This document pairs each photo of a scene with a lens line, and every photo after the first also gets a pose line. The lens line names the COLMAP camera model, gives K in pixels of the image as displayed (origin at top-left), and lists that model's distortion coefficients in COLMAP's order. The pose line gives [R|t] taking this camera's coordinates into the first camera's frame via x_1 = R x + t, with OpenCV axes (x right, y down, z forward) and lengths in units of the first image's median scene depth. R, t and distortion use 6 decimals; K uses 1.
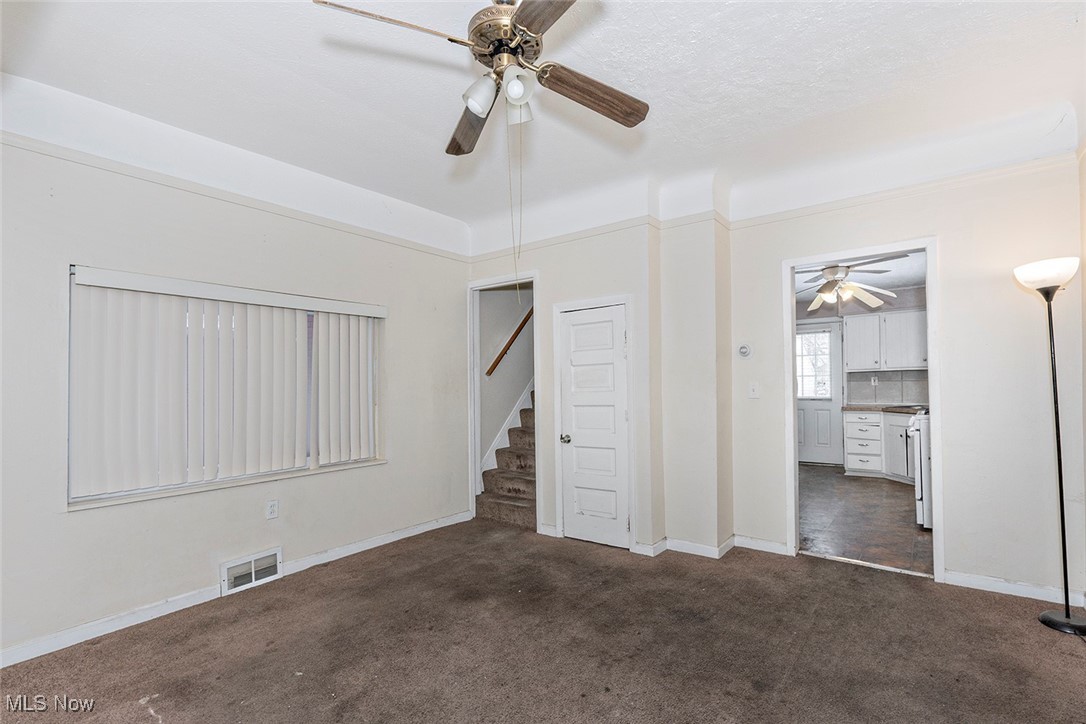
lens RADIAL K [[502.9, 0, 575.6], [0, 502.9, 373.4], [0, 0, 1]] dist [0.009309, 0.000747]
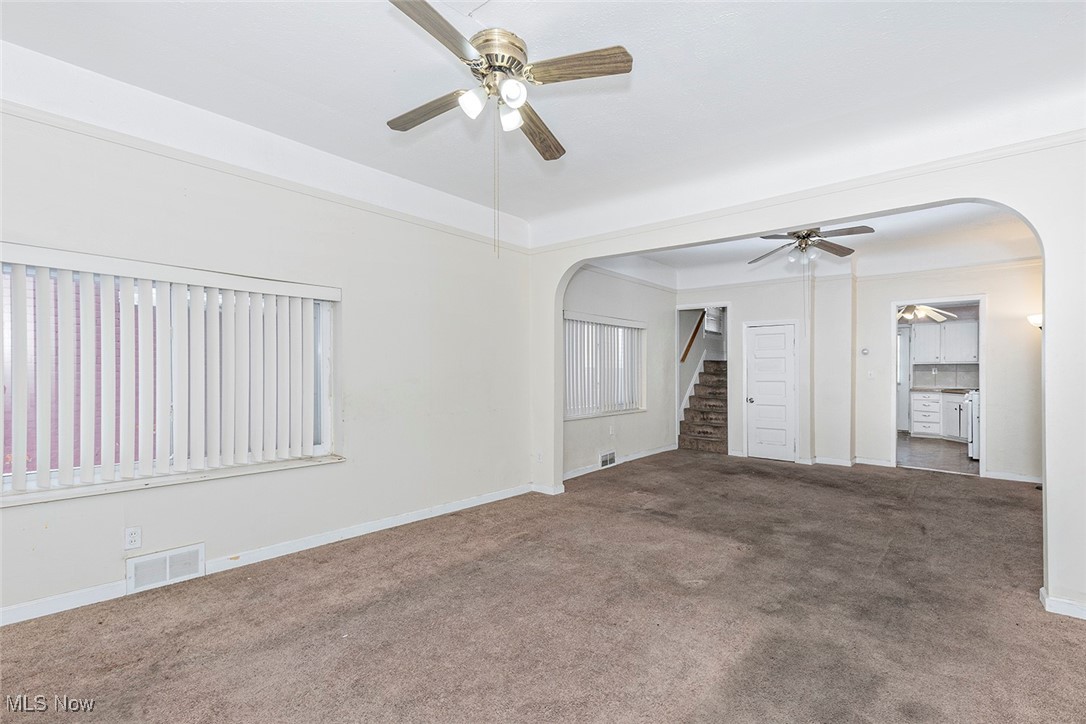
lens RADIAL K [[502.9, 0, 541.4], [0, 502.9, 364.0], [0, 0, 1]] dist [0.009309, 0.000747]
pose [[0.995451, 0.019332, -0.093294, -0.415092], [-0.018232, 0.999754, 0.012629, -0.002351], [0.093515, -0.010870, 0.995559, -0.568115]]
